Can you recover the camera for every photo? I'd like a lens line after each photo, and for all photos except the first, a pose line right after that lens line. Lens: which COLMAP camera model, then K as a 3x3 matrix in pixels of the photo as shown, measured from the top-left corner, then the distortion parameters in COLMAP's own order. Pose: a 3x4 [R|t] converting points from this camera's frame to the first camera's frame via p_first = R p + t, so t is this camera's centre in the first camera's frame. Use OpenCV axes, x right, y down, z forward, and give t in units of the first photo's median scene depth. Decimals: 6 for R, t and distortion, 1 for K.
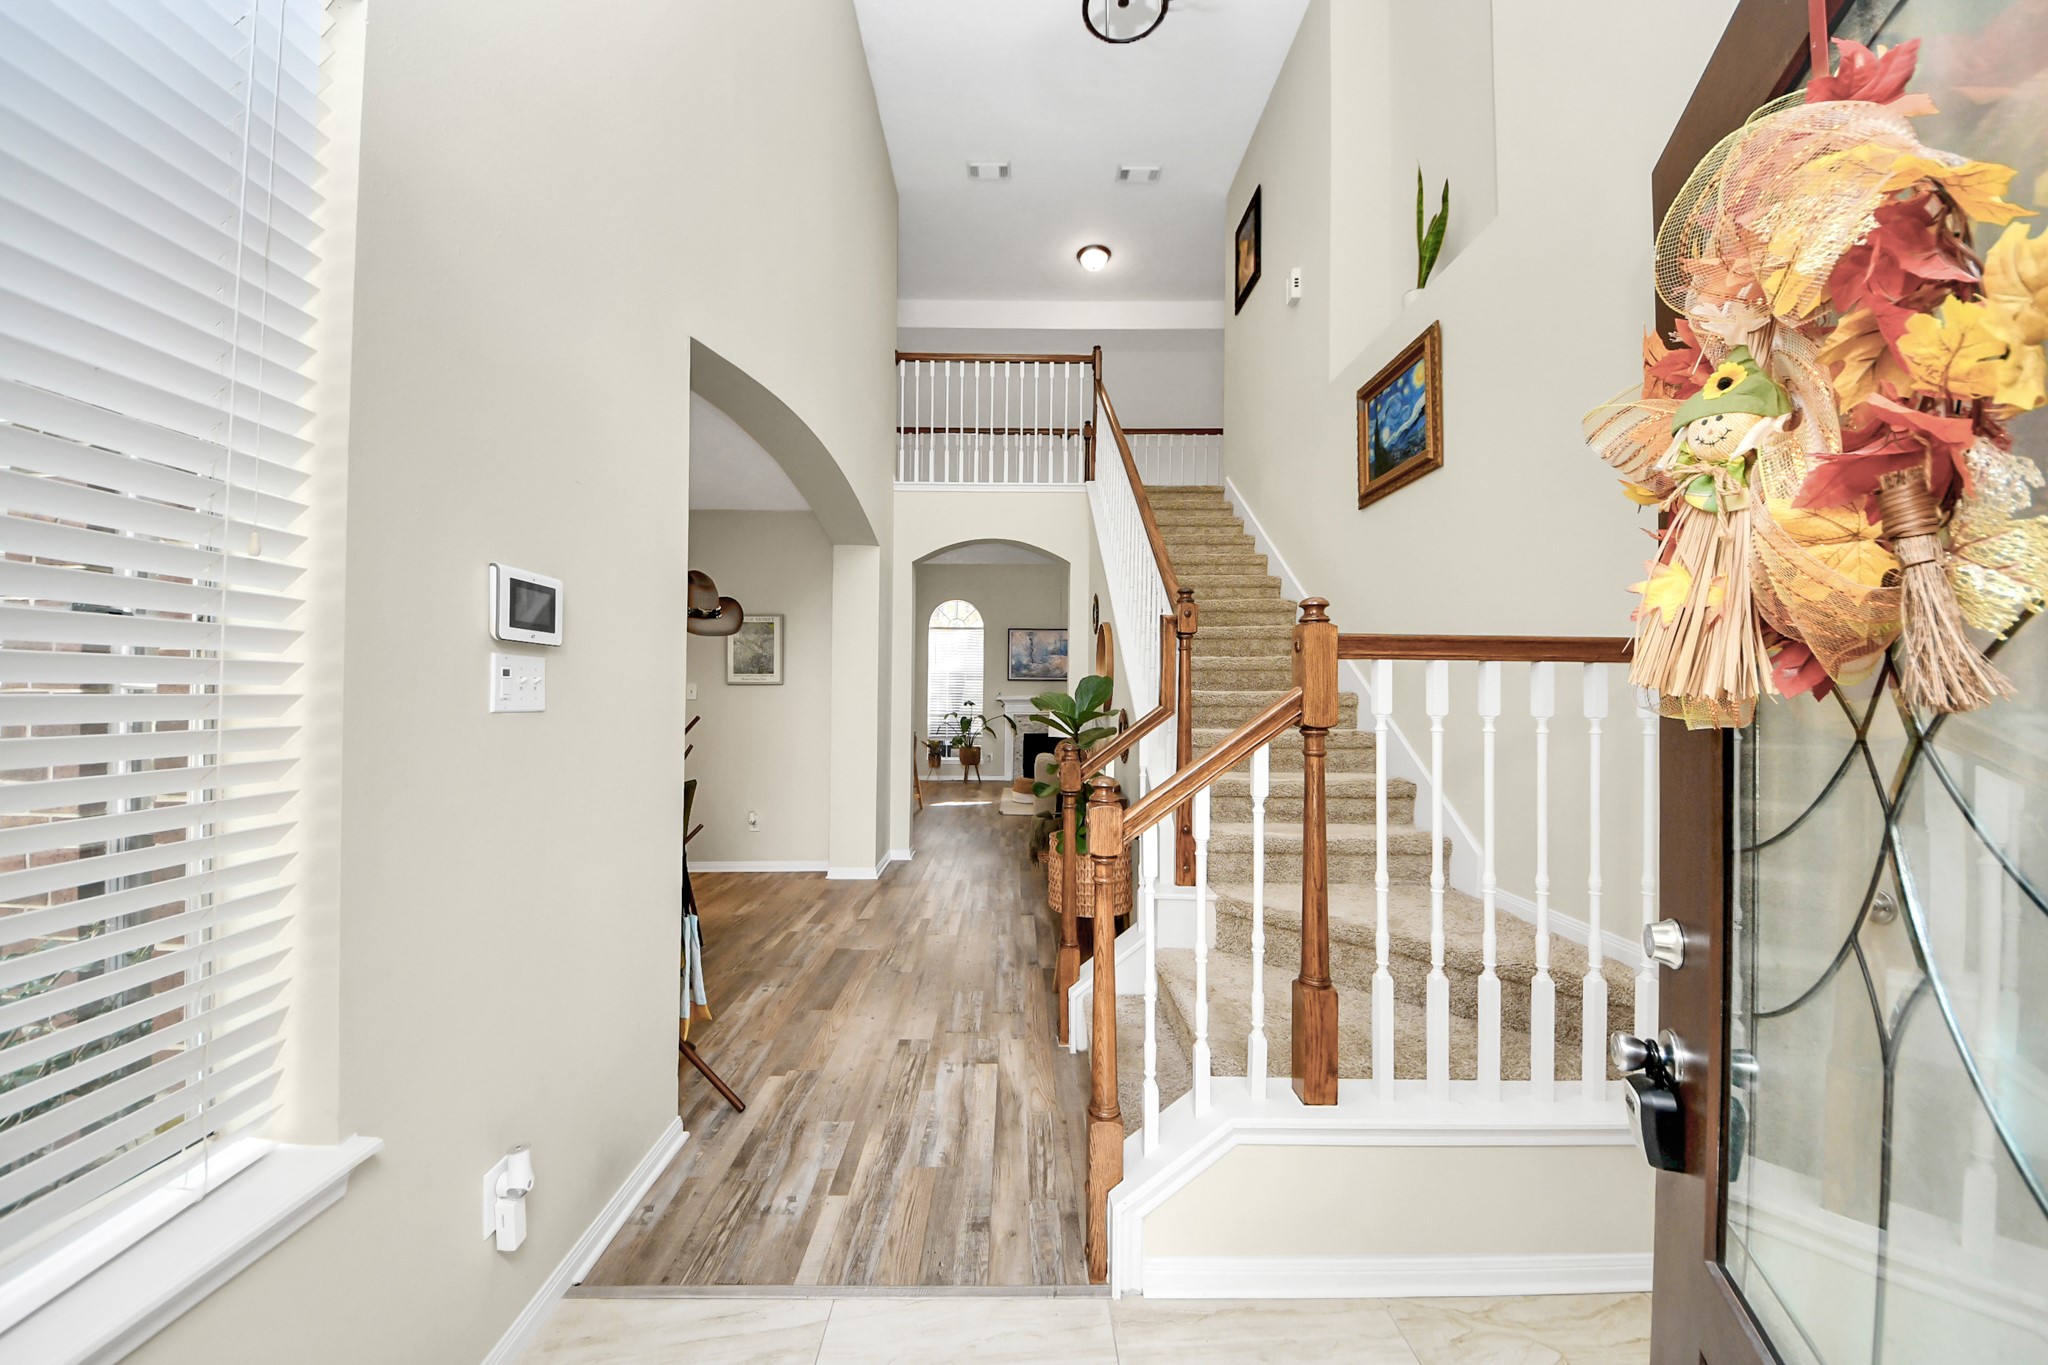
lens RADIAL K [[741.8, 0, 1023.3], [0, 741.8, 689.3], [0, 0, 1]] dist [0.000143, -0.000147]
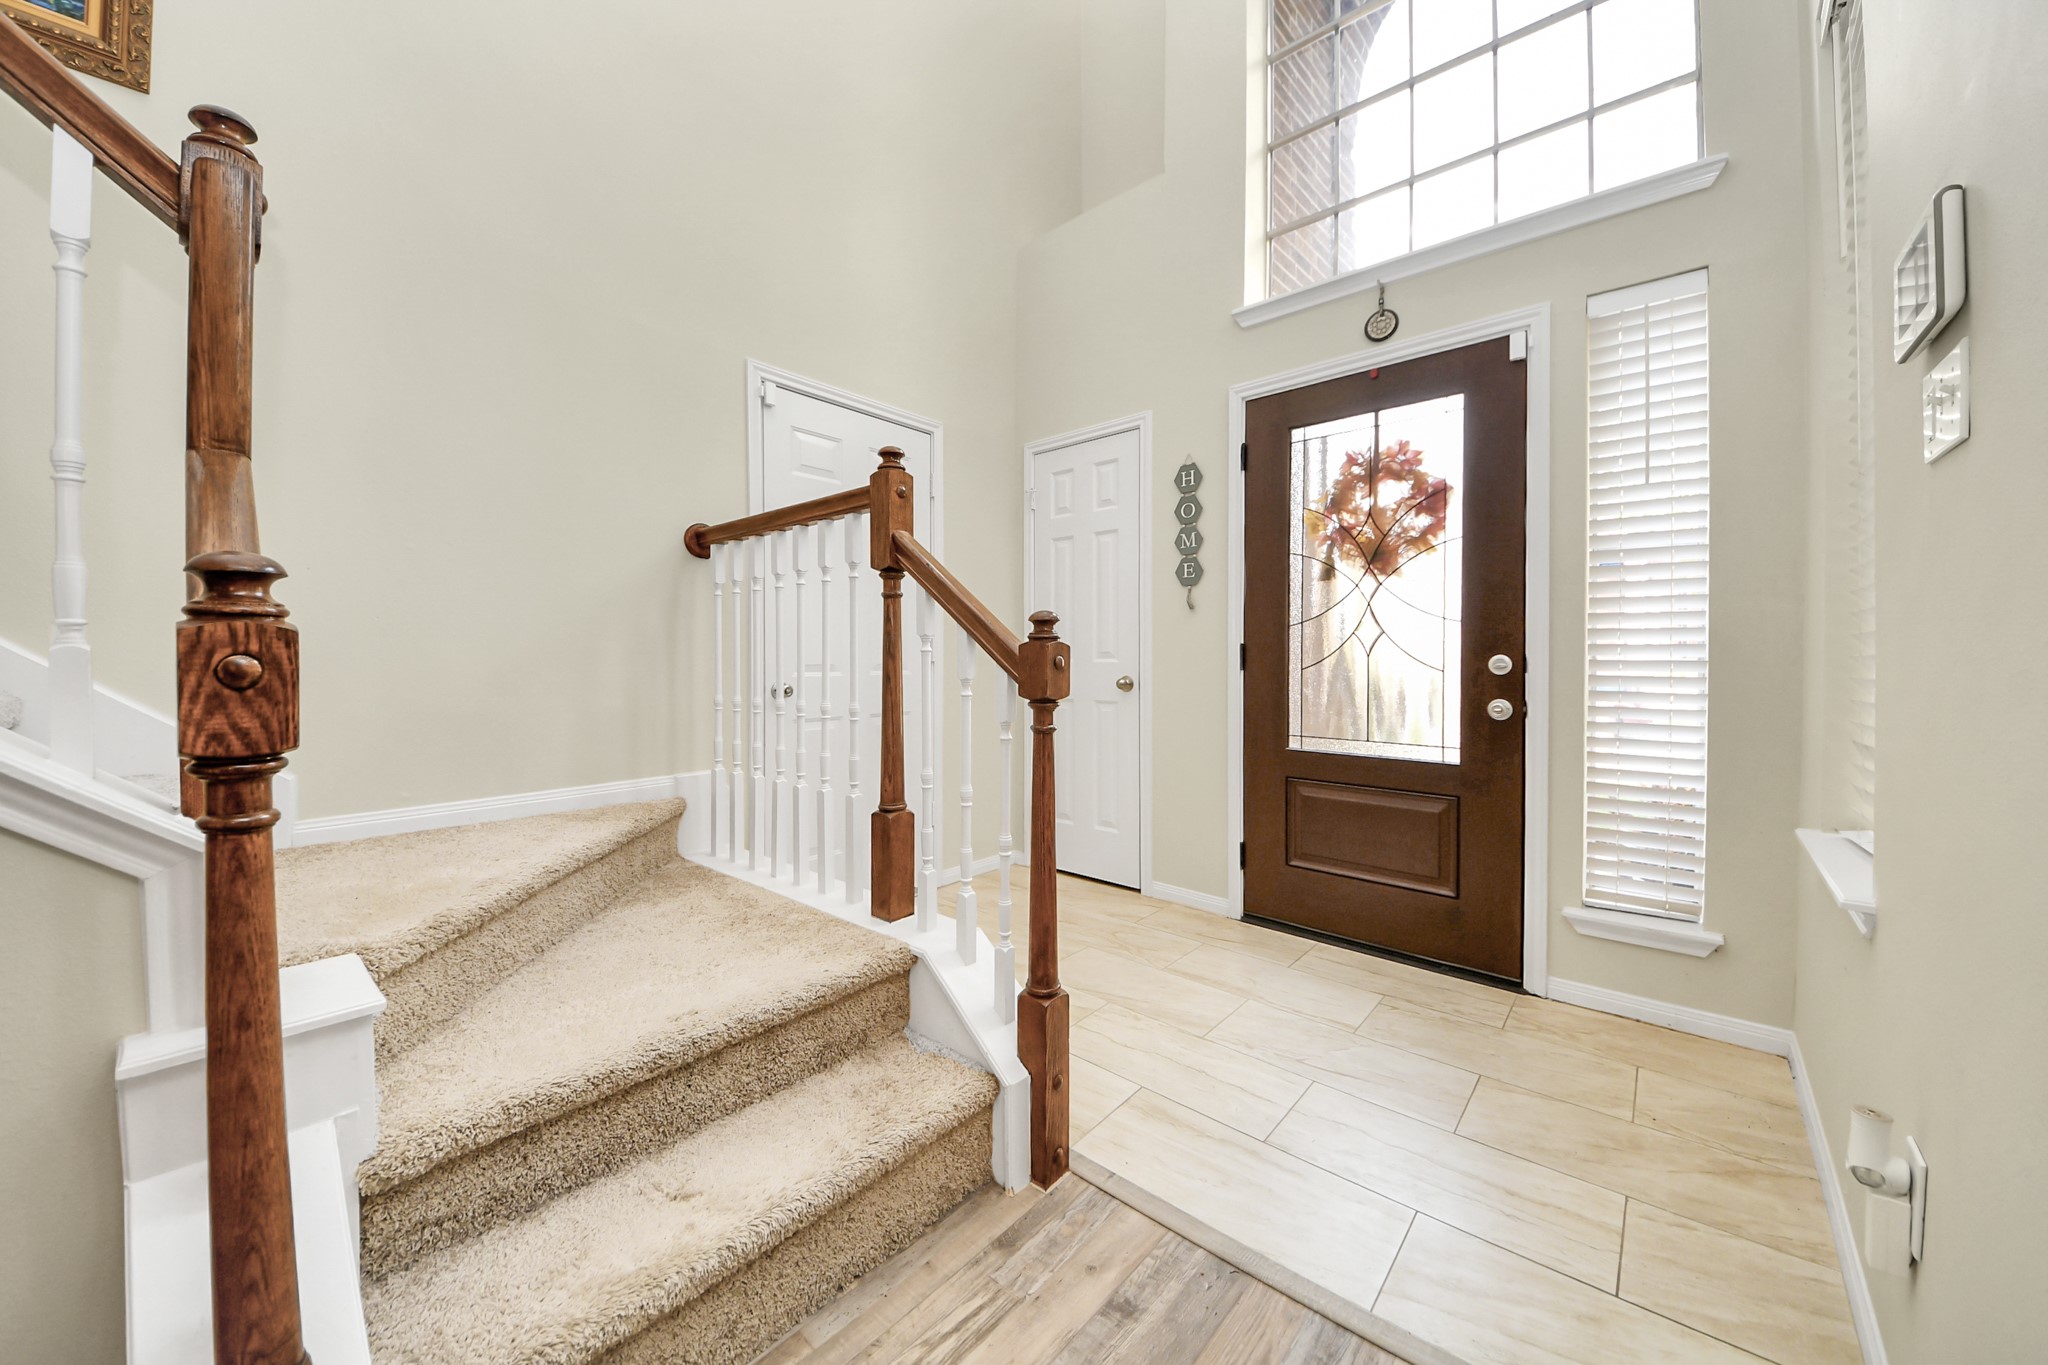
lens RADIAL K [[741.8, 0, 983.4], [0, 741.8, 658.1], [0, 0, 1]] dist [0.000143, -0.000147]
pose [[-0.716325, -0.007595, 0.697726, -0.420421], [-0.011070, 0.999939, -0.000481, 0.154728], [-0.697679, -0.008068, -0.716365, 1.554193]]
